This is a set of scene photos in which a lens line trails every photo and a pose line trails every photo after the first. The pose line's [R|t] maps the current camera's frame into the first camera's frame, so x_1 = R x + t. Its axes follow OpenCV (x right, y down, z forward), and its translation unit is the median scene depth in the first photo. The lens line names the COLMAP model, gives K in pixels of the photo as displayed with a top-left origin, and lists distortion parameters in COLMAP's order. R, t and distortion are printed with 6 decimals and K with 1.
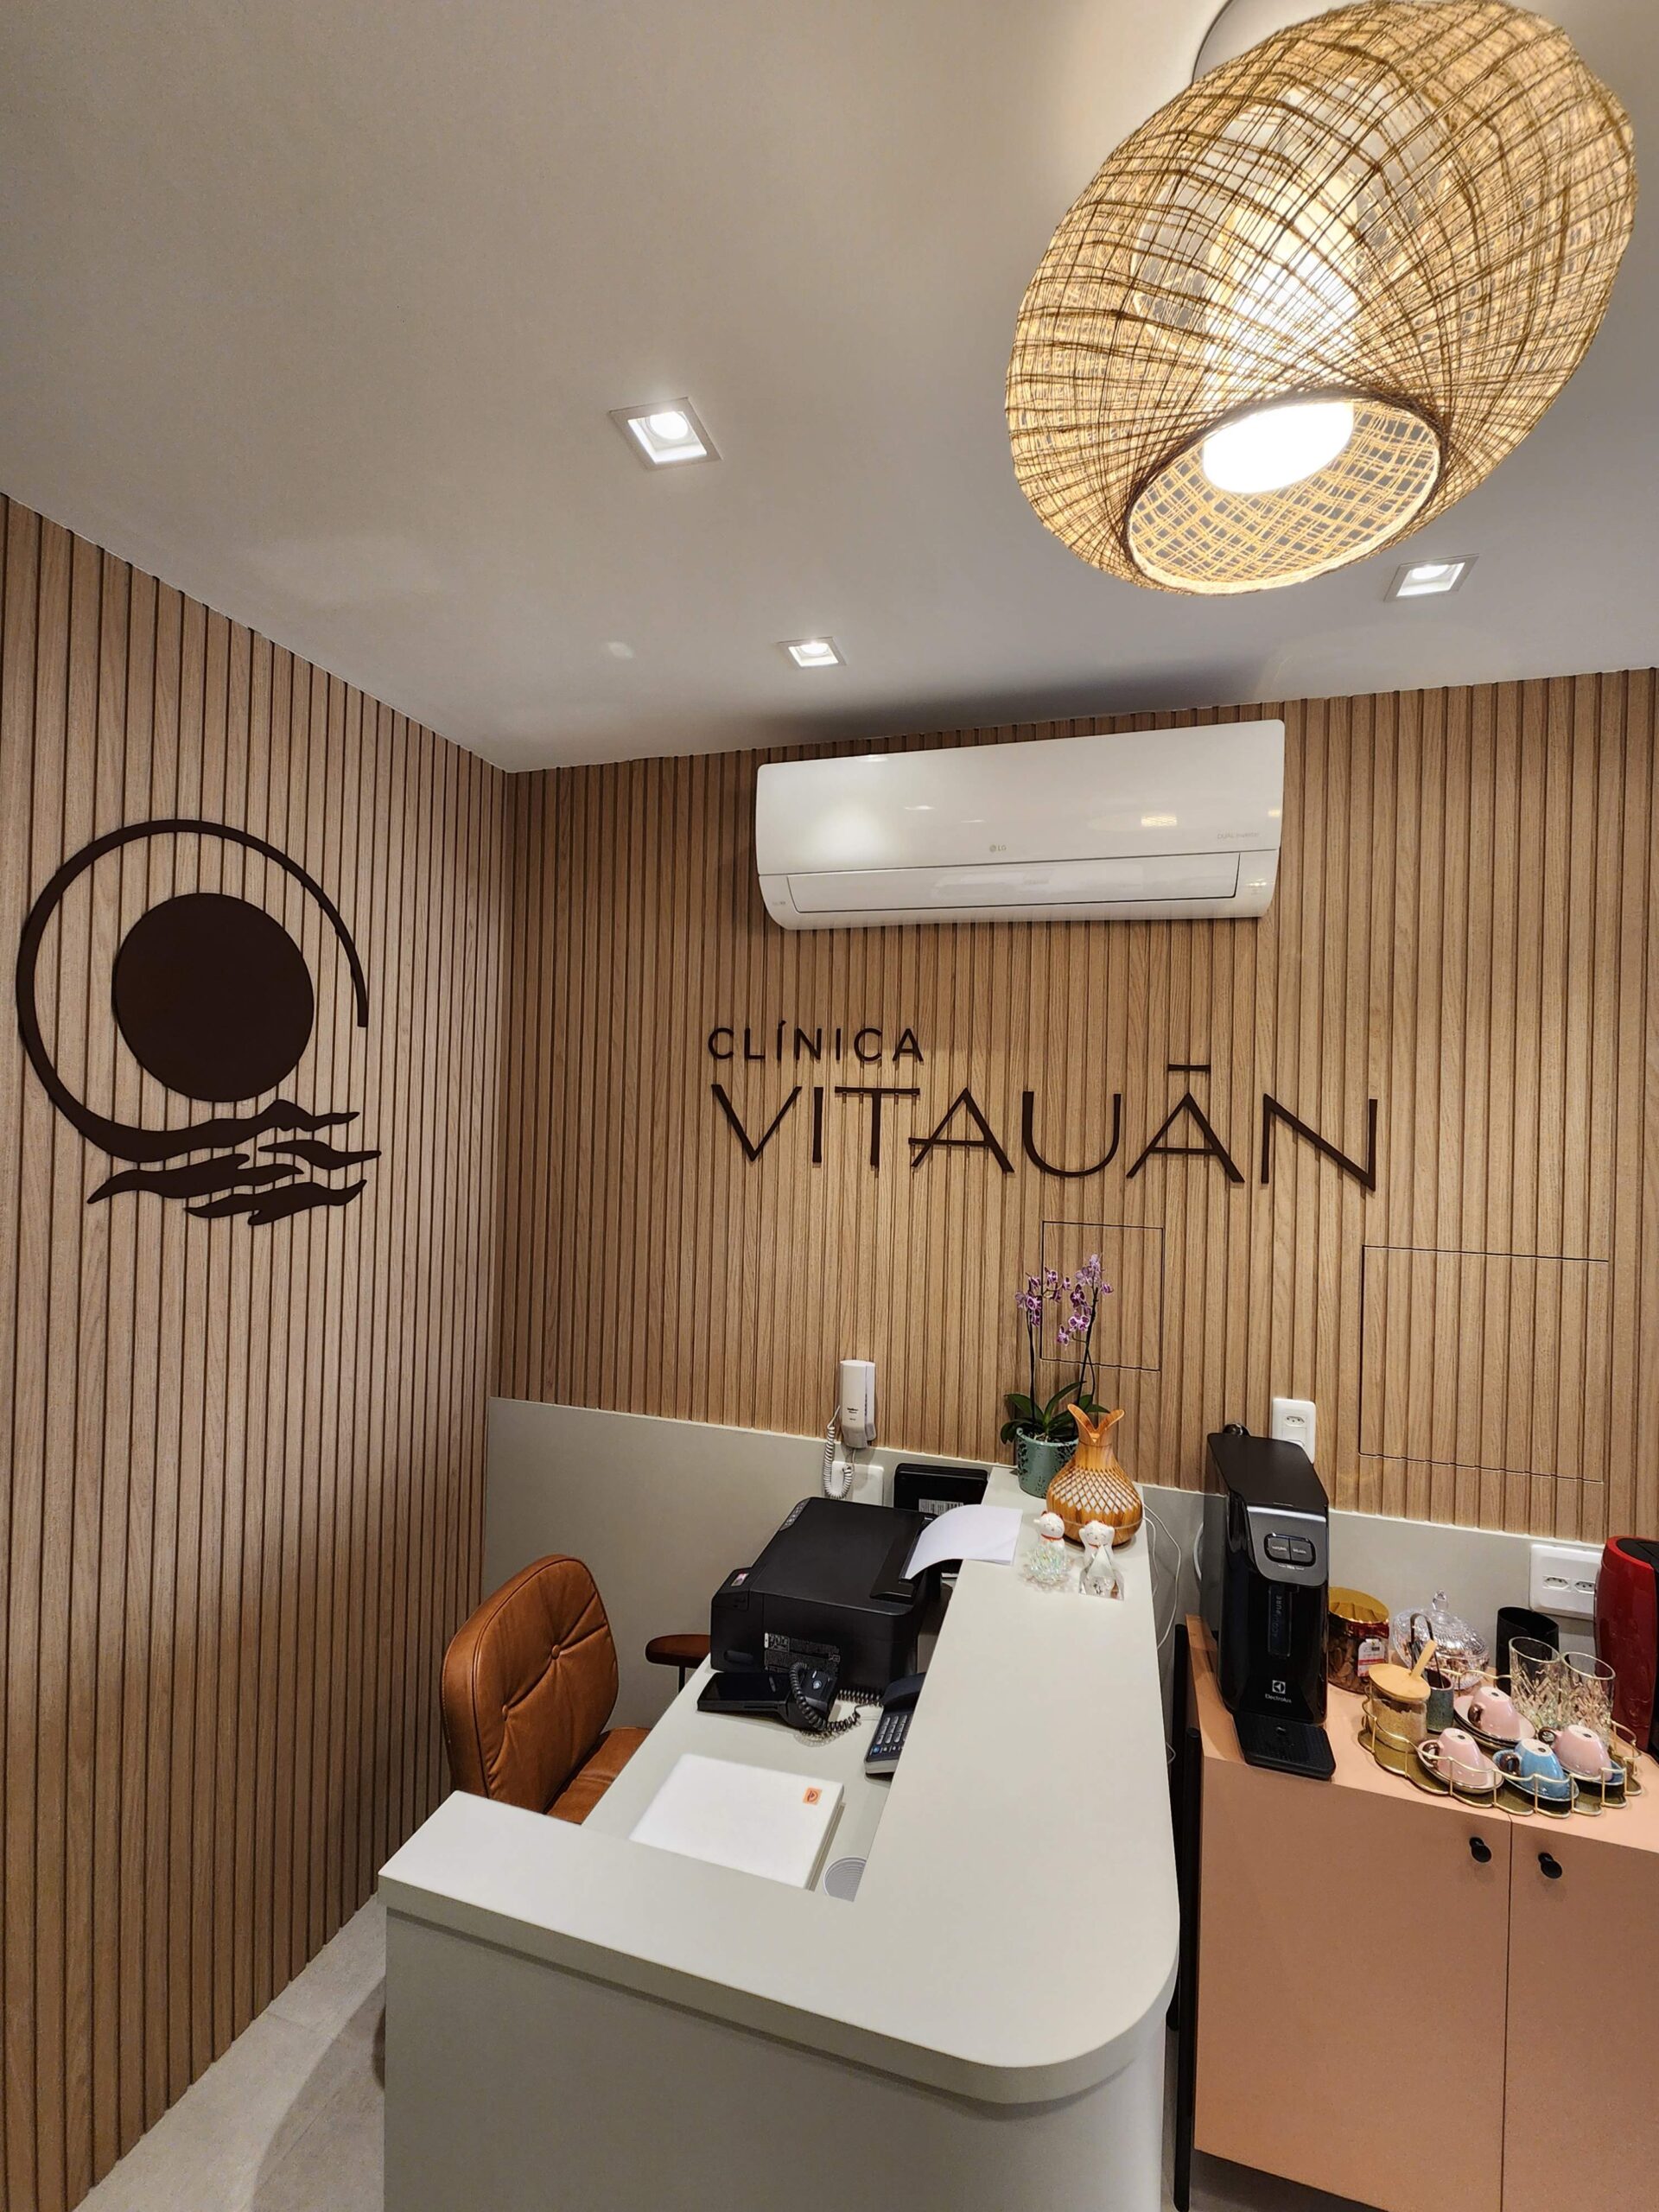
lens RADIAL K [[919.8, 0, 829.5], [0, 919.8, 1106.0], [0, 0, 1]] dist [-0.014963, 0.000249]
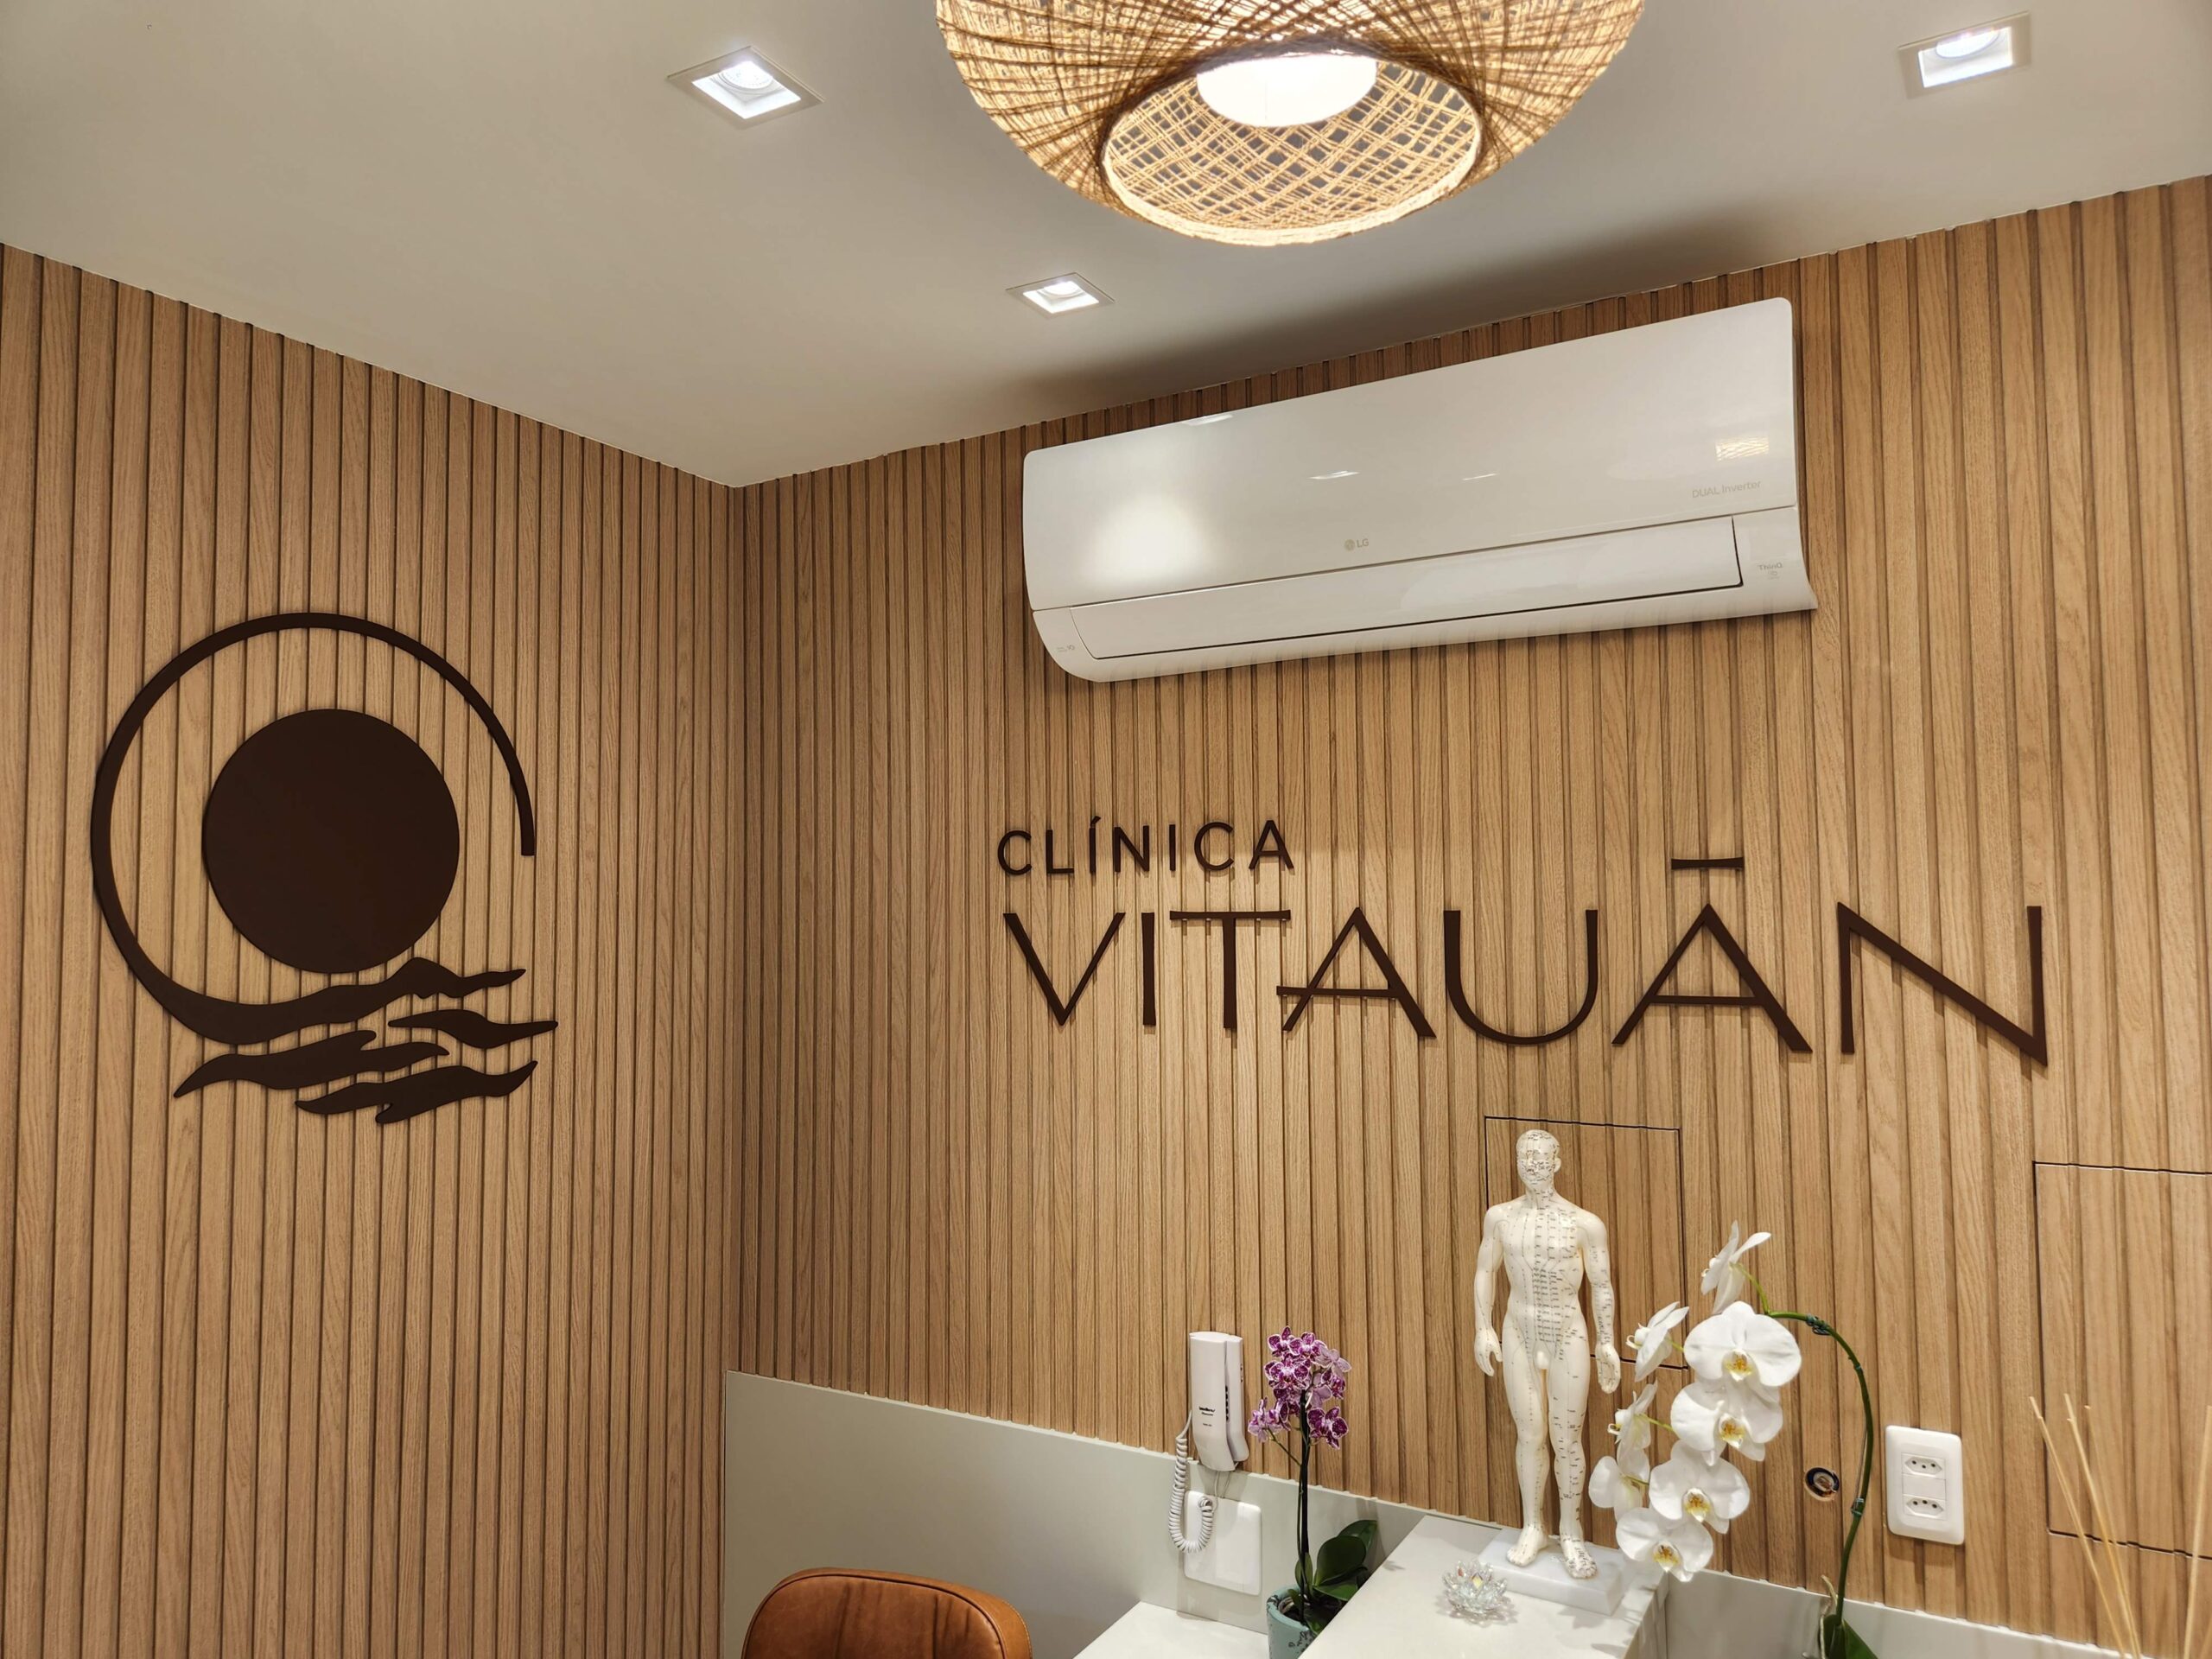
lens RADIAL K [[1533.3, 0, 1106.0], [0, 1533.3, 829.5], [0, 0, 1]] dist [0.050688, -0.076116]
pose [[0.964637, -0.047862, -0.259198, 0.272356], [0.033273, 0.997620, -0.060384, -0.015504], [0.261472, 0.049625, 0.963935, -0.092573]]
